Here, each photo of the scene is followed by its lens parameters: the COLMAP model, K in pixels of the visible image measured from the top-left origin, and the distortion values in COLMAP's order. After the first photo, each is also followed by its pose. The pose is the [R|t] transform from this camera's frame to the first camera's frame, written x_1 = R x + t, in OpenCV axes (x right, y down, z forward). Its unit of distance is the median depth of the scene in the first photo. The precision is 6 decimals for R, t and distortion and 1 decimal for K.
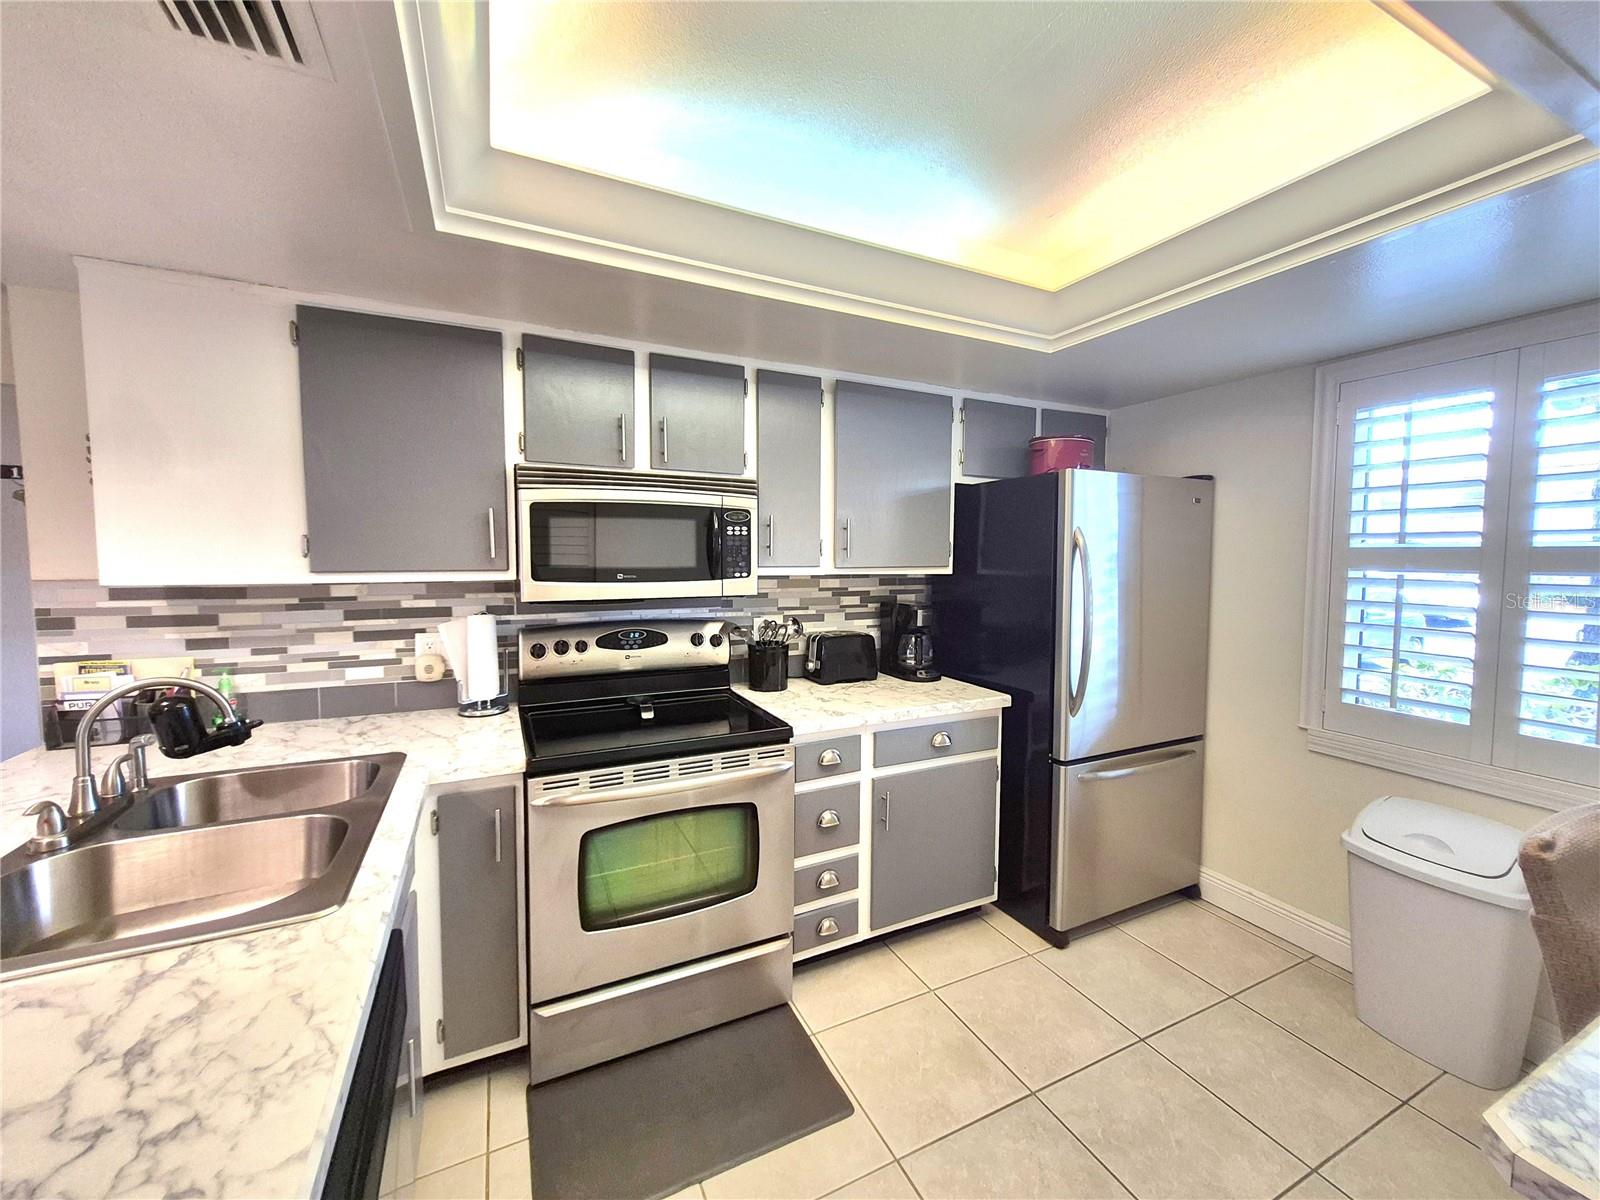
lens RADIAL K [[627.9, 0, 800.8], [0, 627.9, 593.8], [0, 0, 1]] dist [0.003884, -0.000450]
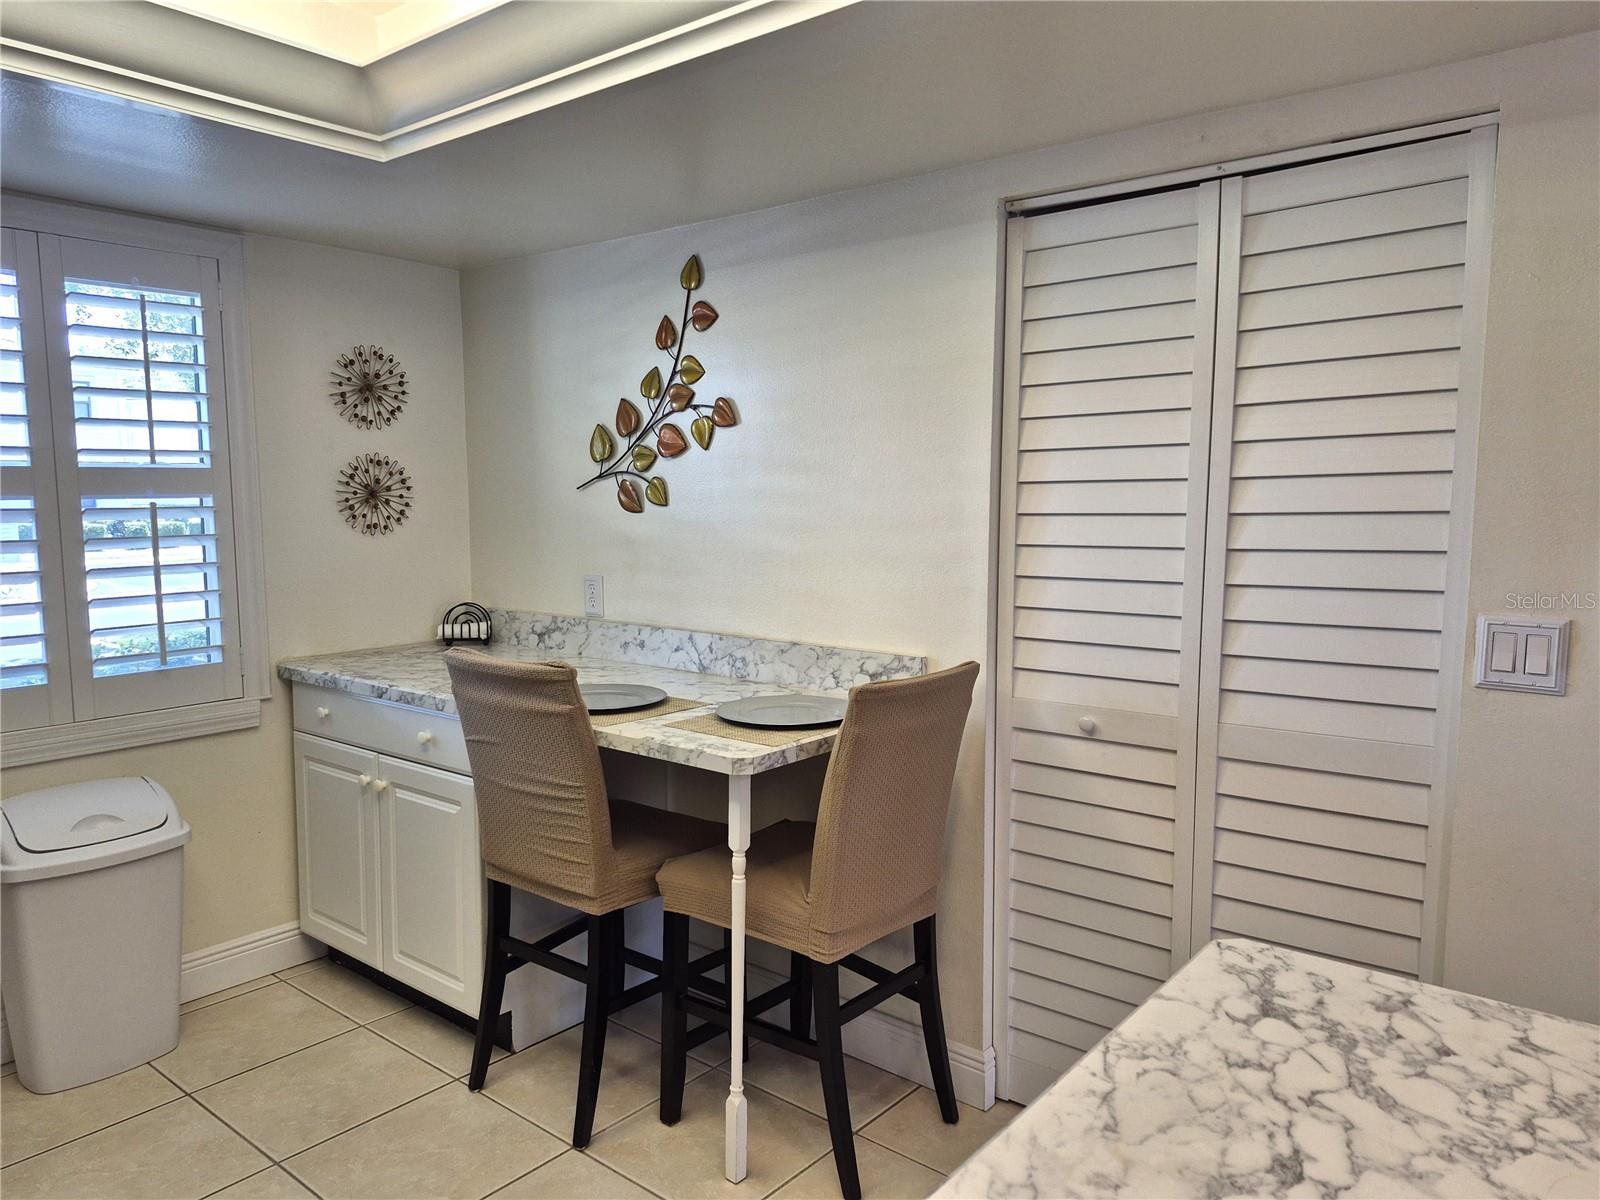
lens RADIAL K [[1115.3, 0, 803.8], [0, 1115.3, 607.4], [0, 0, 1]] dist [0.031794, -0.030889]
pose [[-0.411969, -0.103320, 0.905321, -0.640331], [0.057060, 0.988676, 0.138798, -0.036671], [-0.909410, 0.108838, -0.401408, 0.649823]]
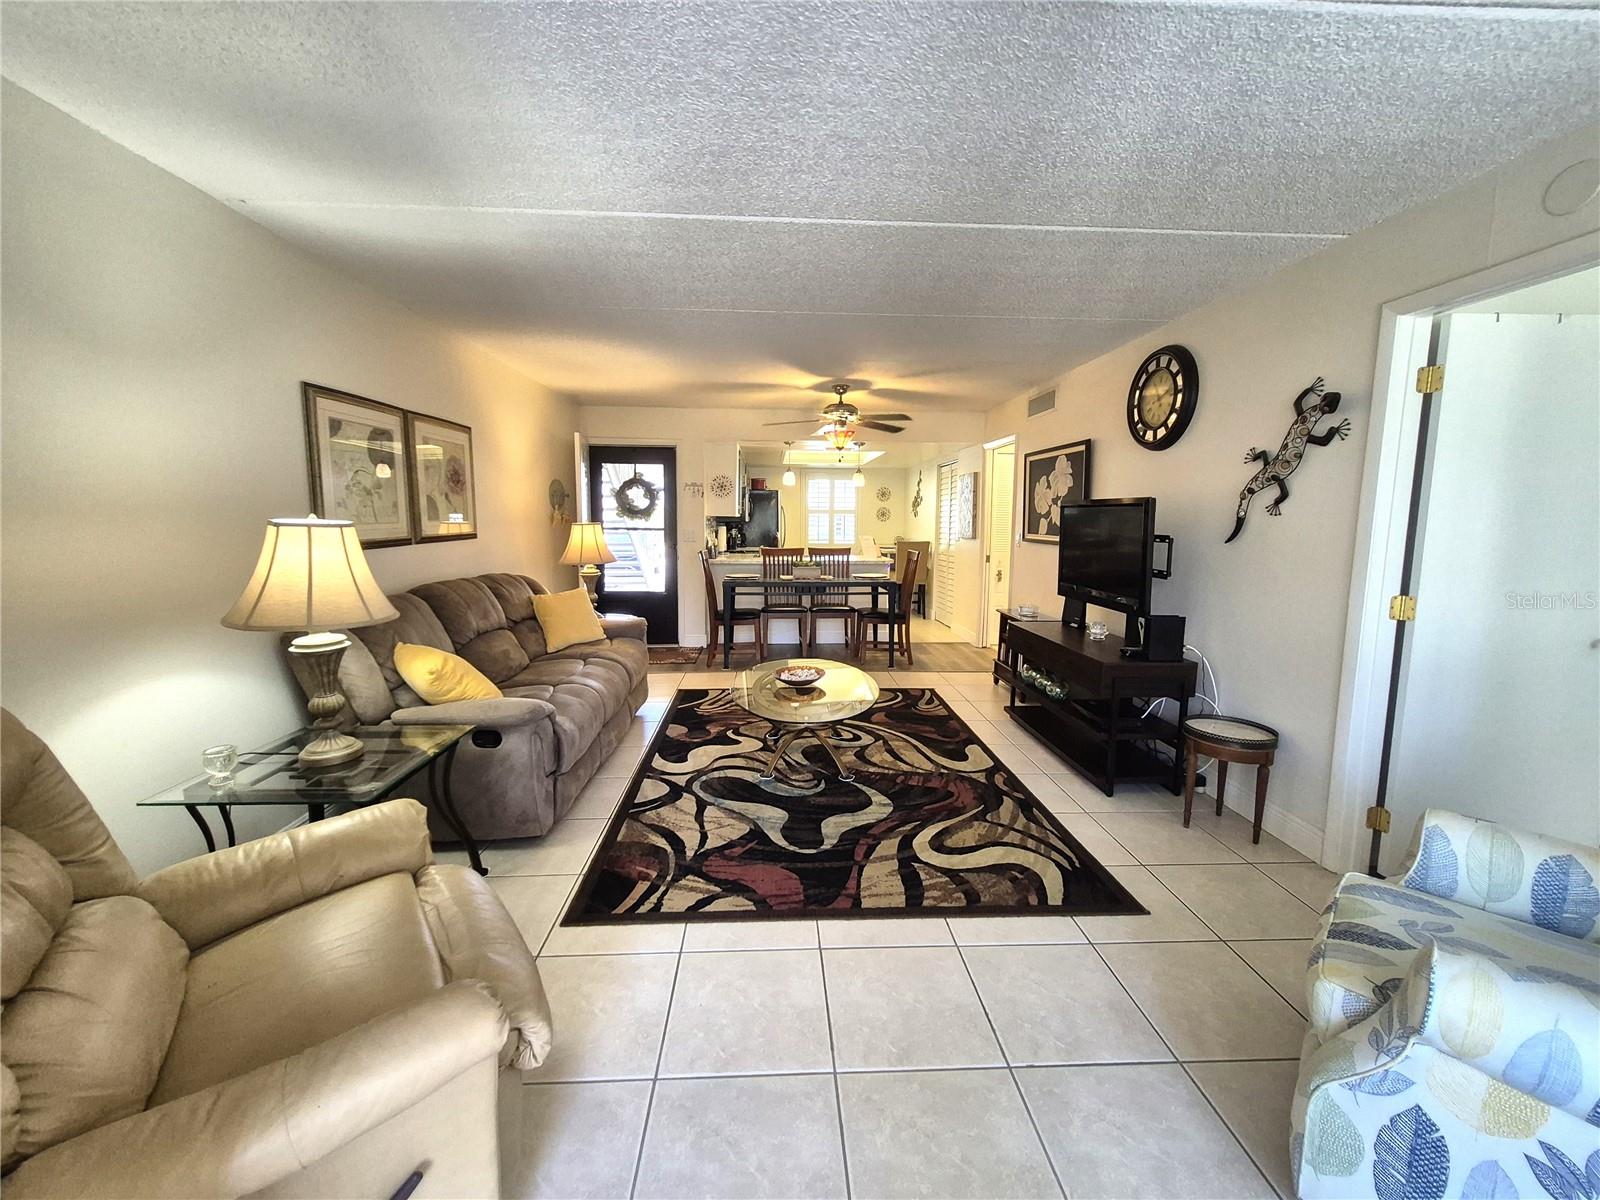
lens RADIAL K [[627.9, 0, 807.1], [0, 627.9, 594.1], [0, 0, 1]] dist [0.003884, -0.000450]
pose [[0.383047, -0.117149, 0.916270, -3.732235], [0.057050, 0.993032, 0.103114, 0.076571], [-0.921966, 0.012776, 0.387061, -0.841150]]
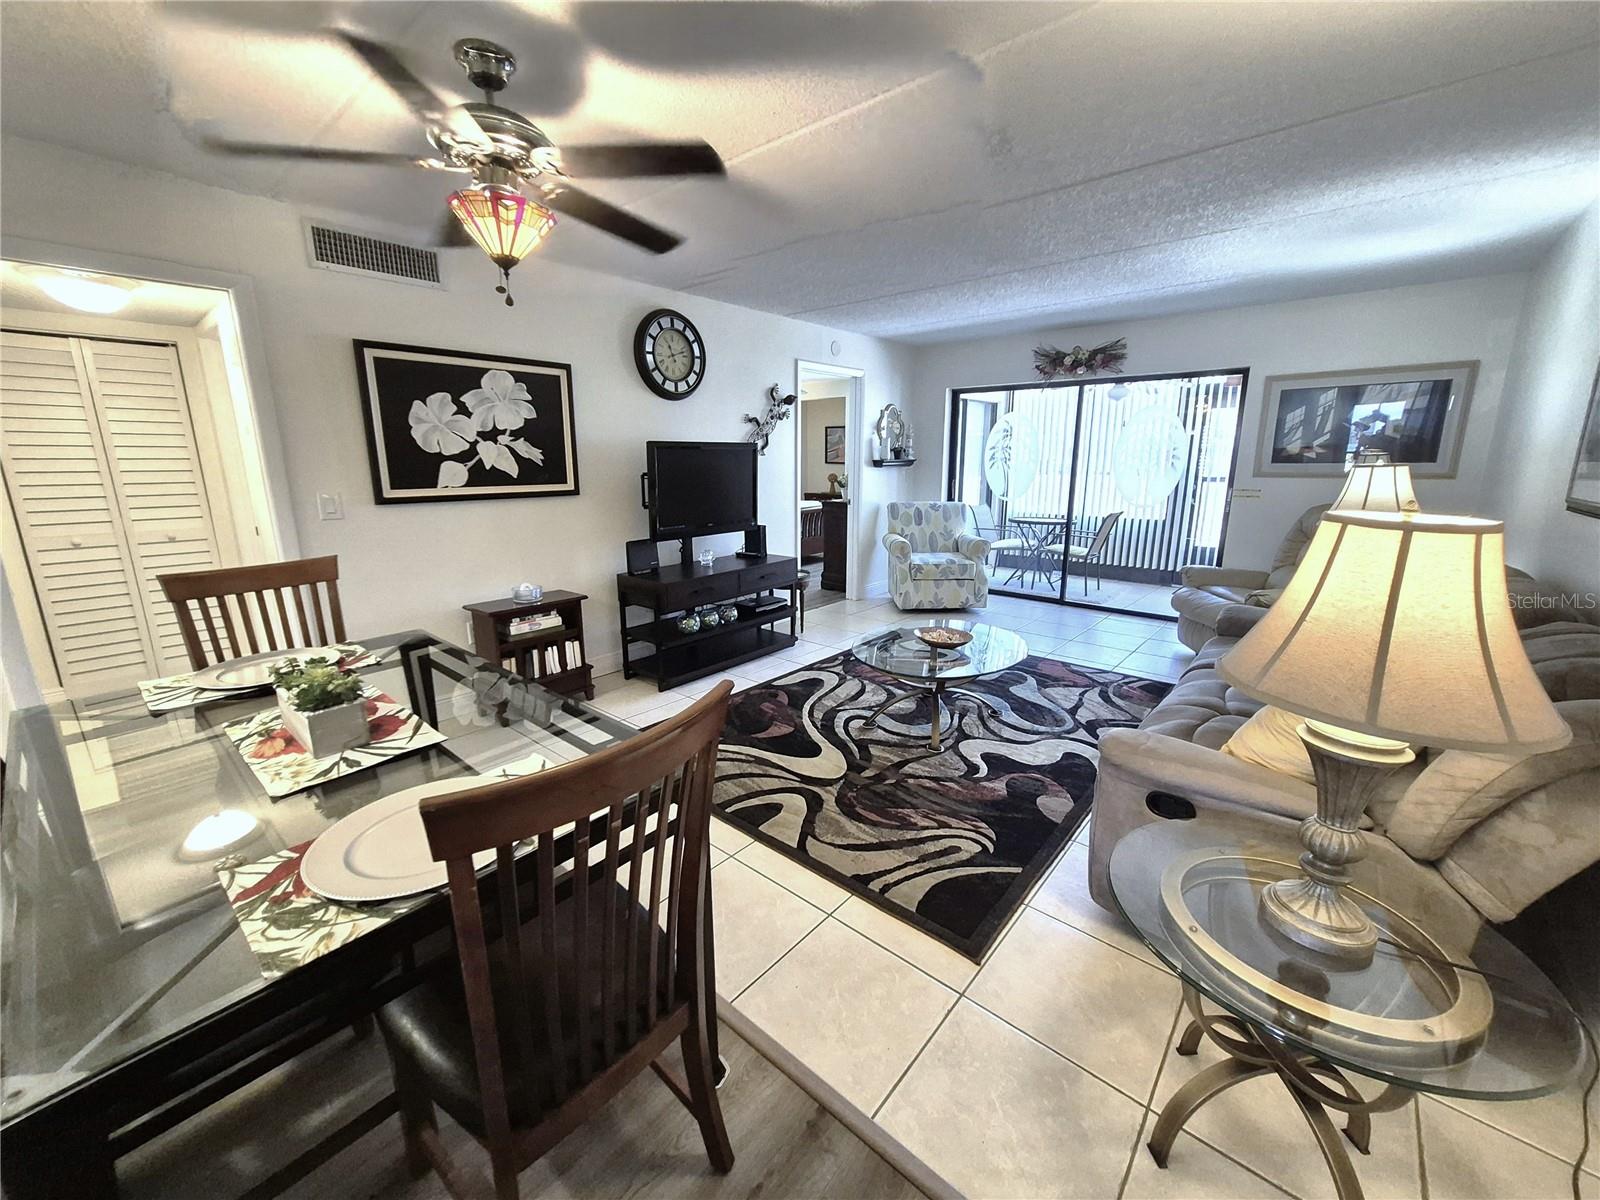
lens RADIAL K [[627.9, 0, 803.6], [0, 627.9, 594.2], [0, 0, 1]] dist [0.003884, -0.000450]
pose [[-0.919130, 0.083702, -0.384958, -1.275104], [-0.028232, 0.960661, 0.276286, -0.052610], [0.392940, 0.264812, -0.880609, 1.064290]]
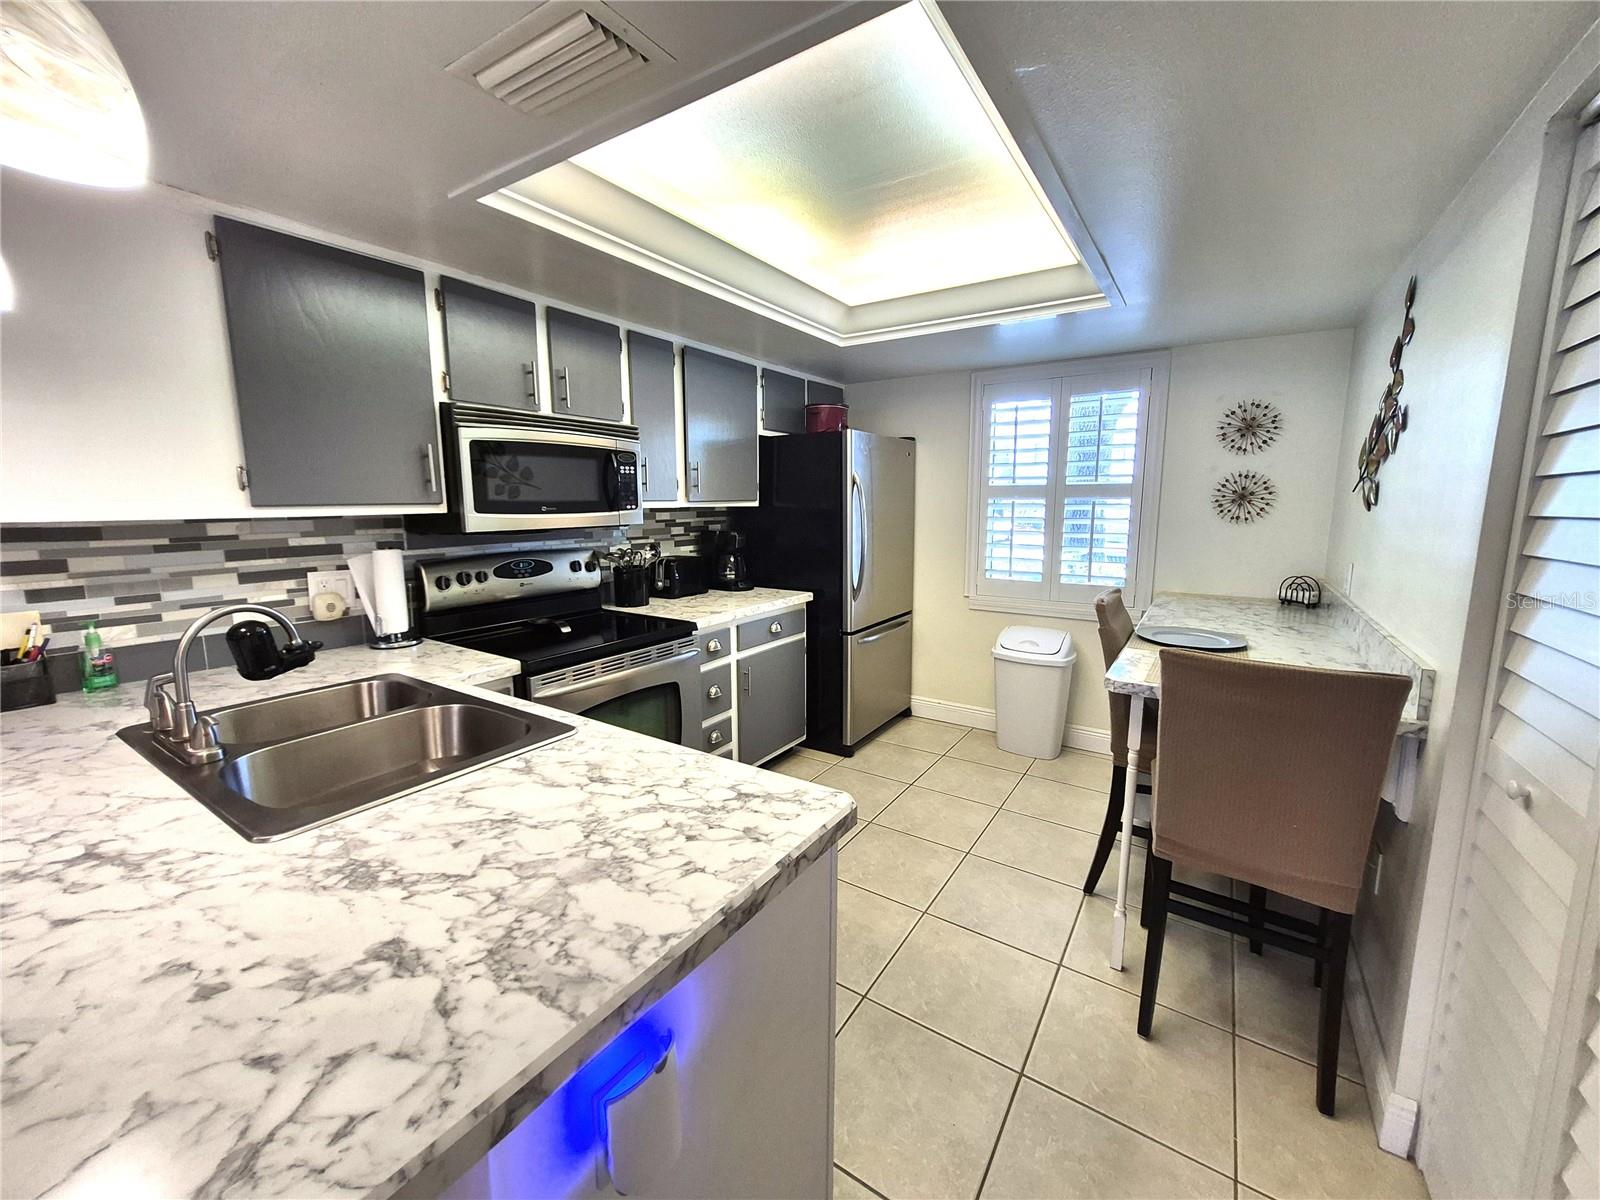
lens RADIAL K [[627.9, 0, 803.8], [0, 627.9, 593.8], [0, 0, 1]] dist [0.003884, -0.000450]
pose [[0.858666, -0.084507, 0.505520, -0.463272], [0.040262, 0.994387, 0.097841, 0.032821], [-0.510951, -0.063660, 0.857249, -0.224662]]
